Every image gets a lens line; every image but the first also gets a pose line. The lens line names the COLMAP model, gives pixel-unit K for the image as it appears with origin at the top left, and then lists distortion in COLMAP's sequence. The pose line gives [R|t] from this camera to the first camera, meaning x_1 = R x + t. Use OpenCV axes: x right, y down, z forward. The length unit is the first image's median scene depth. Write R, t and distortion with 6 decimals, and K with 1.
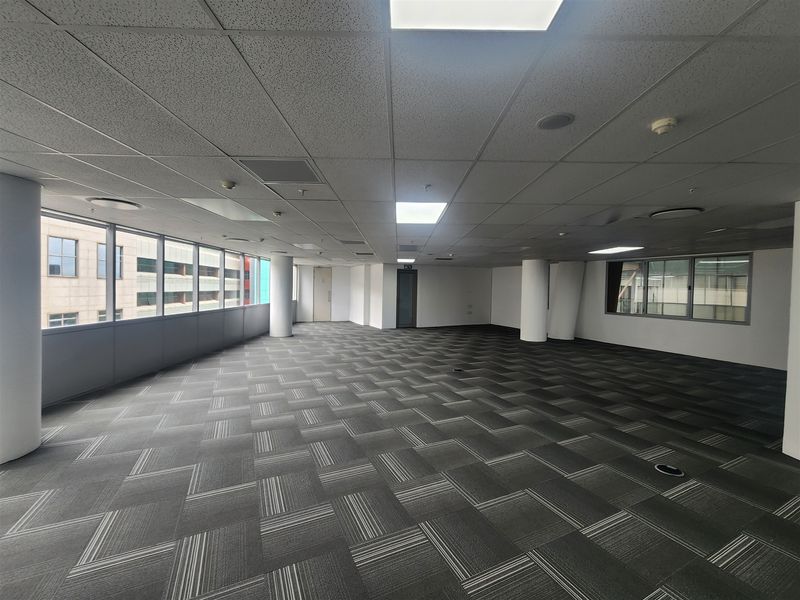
lens RADIAL K [[320.8, 0, 401.7], [0, 320.8, 296.2], [0, 0, 1]] dist [-0.000800, 0.000077]
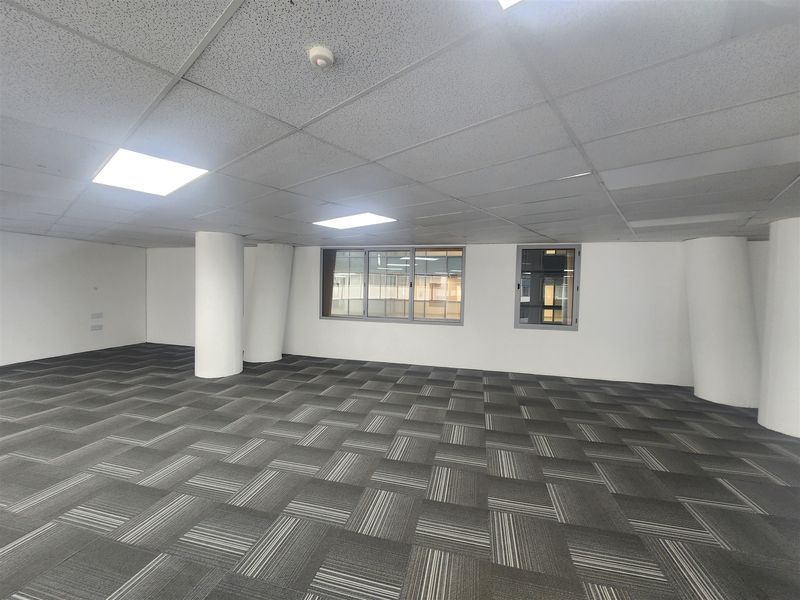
lens RADIAL K [[320.8, 0, 397.8], [0, 320.8, 296.3], [0, 0, 1]] dist [-0.000800, 0.000077]
pose [[0.603068, -0.029627, 0.797139, 0.133679], [0.022701, 0.999543, 0.019976, -0.007038], [-0.797367, 0.006049, 0.603465, 0.362496]]
